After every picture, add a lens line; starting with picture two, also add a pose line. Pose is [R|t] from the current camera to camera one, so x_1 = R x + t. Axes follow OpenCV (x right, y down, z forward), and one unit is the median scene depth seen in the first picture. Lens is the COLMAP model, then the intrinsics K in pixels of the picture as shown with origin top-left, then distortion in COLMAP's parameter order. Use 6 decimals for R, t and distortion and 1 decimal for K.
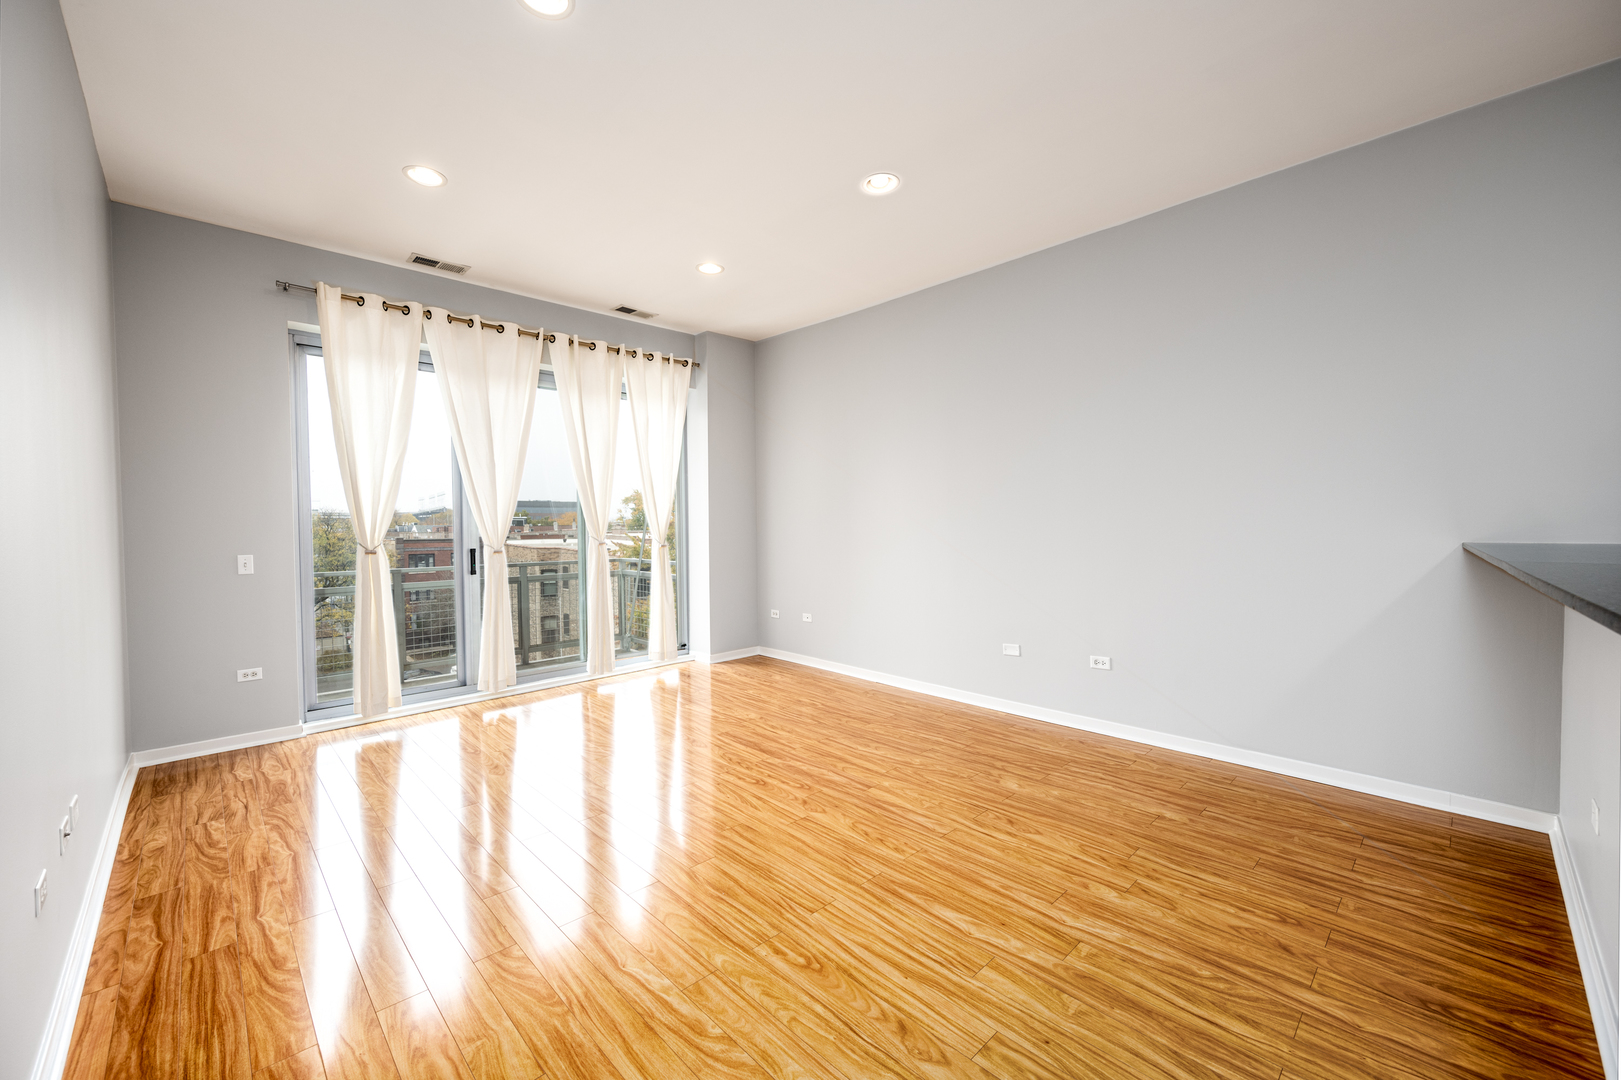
lens RADIAL K [[649.6, 0, 812.8], [0, 649.6, 544.8], [0, 0, 1]] dist [-0.005497, 0.001886]
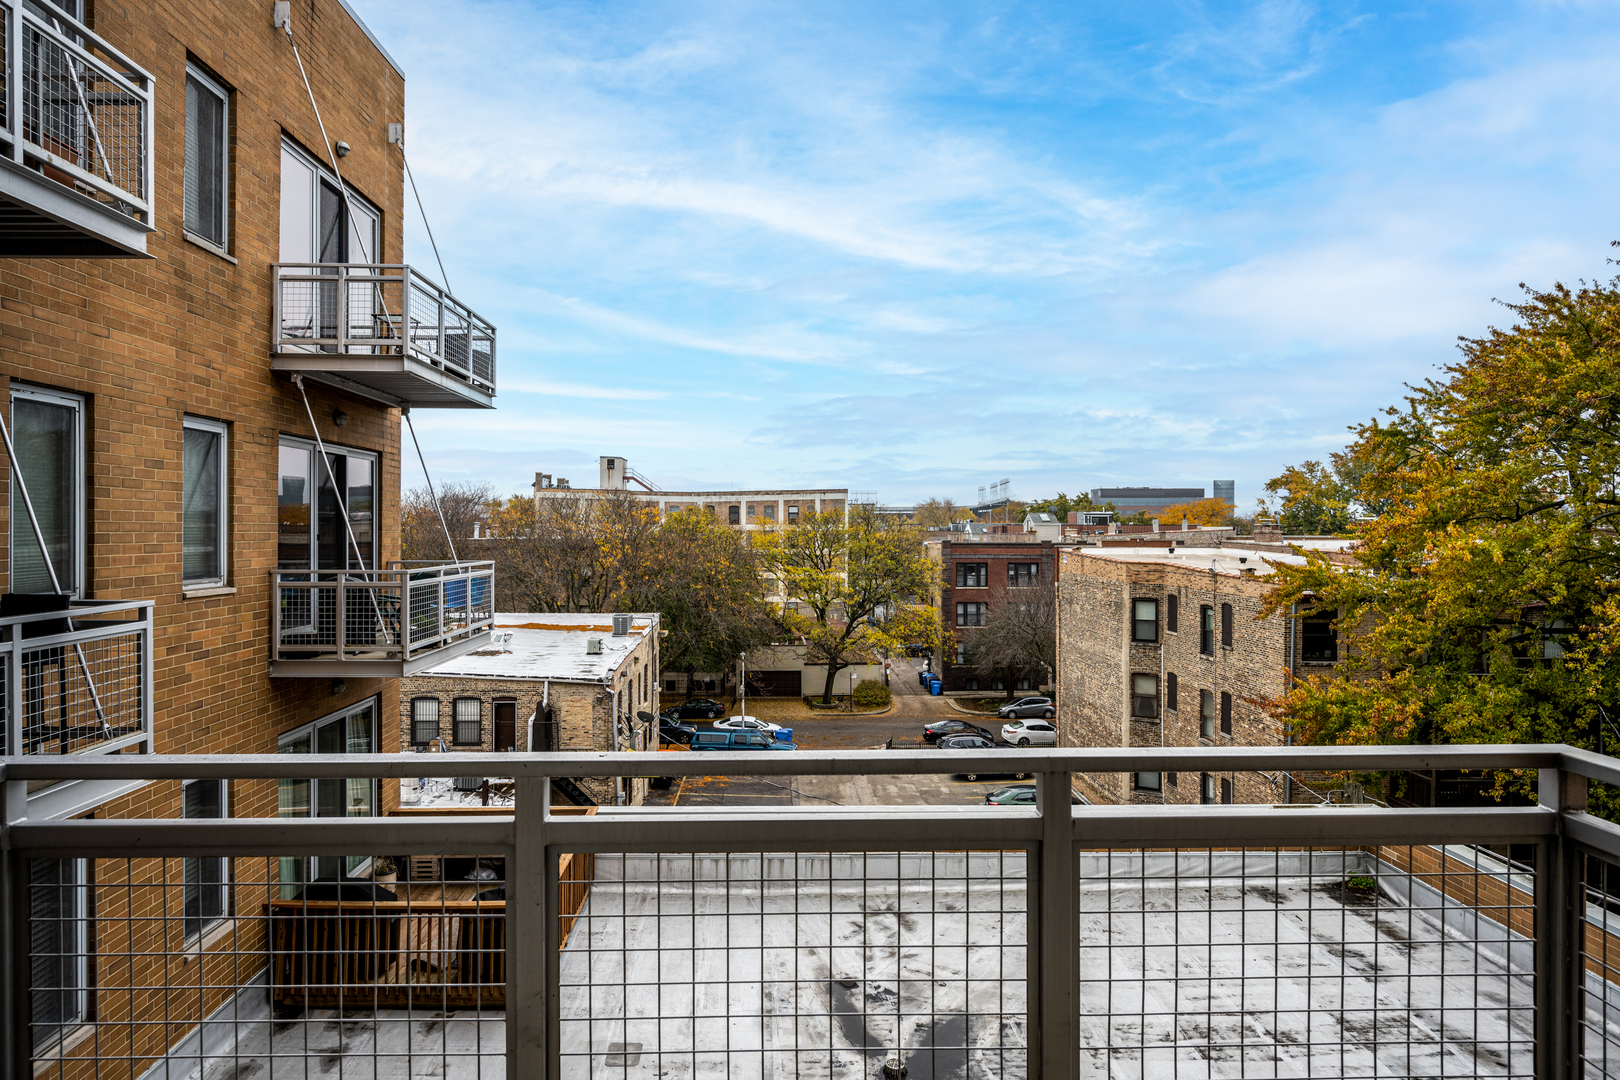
lens RADIAL K [[935.5, 0, 795.5], [0, 935.5, 532.7], [0, 0, 1]] dist [-0.000994, 0.000865]
pose [[0.736706, 0.013250, -0.676084, -0.039090], [-0.026630, 0.999601, -0.009427, -0.004566], [0.675689, 0.024949, 0.736765, 0.091038]]
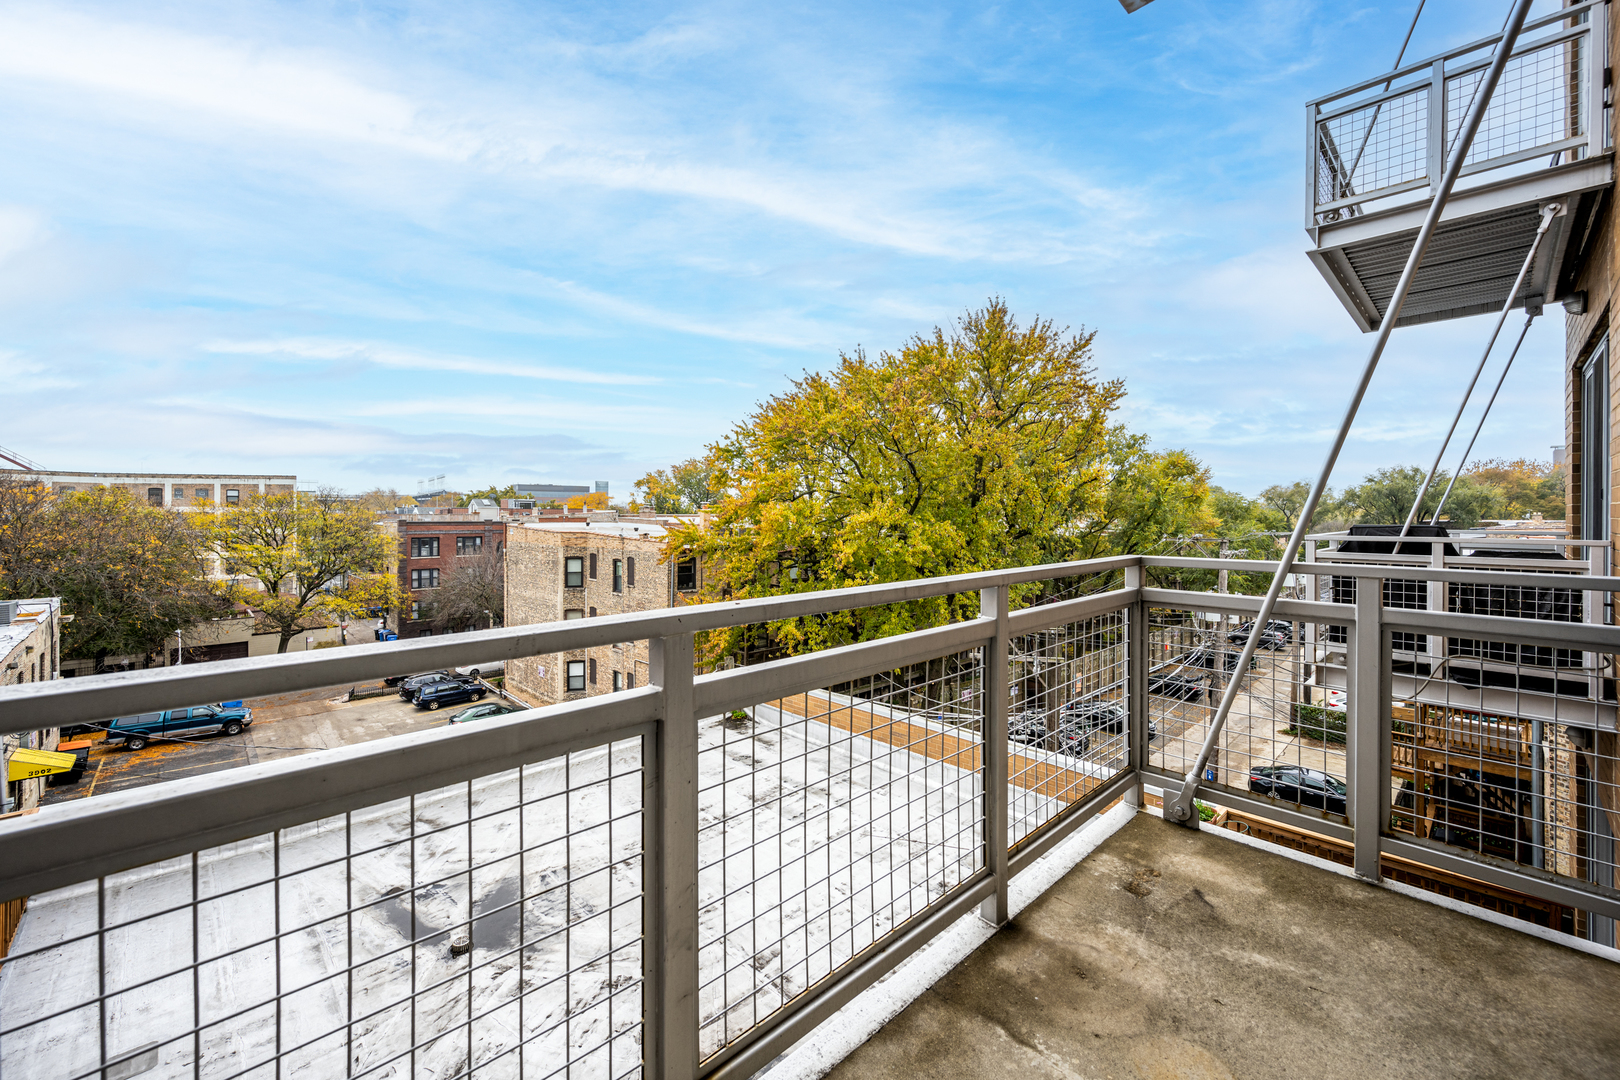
lens RADIAL K [[649.2, 0, 798.9], [0, 649.2, 521.1], [0, 0, 1]] dist [-0.005497, 0.001886]
pose [[0.999908, 0.009722, -0.009510, -0.068799], [-0.009892, 0.999790, -0.017946, 0.002017], [0.009334, 0.018038, 0.999794, 0.090834]]
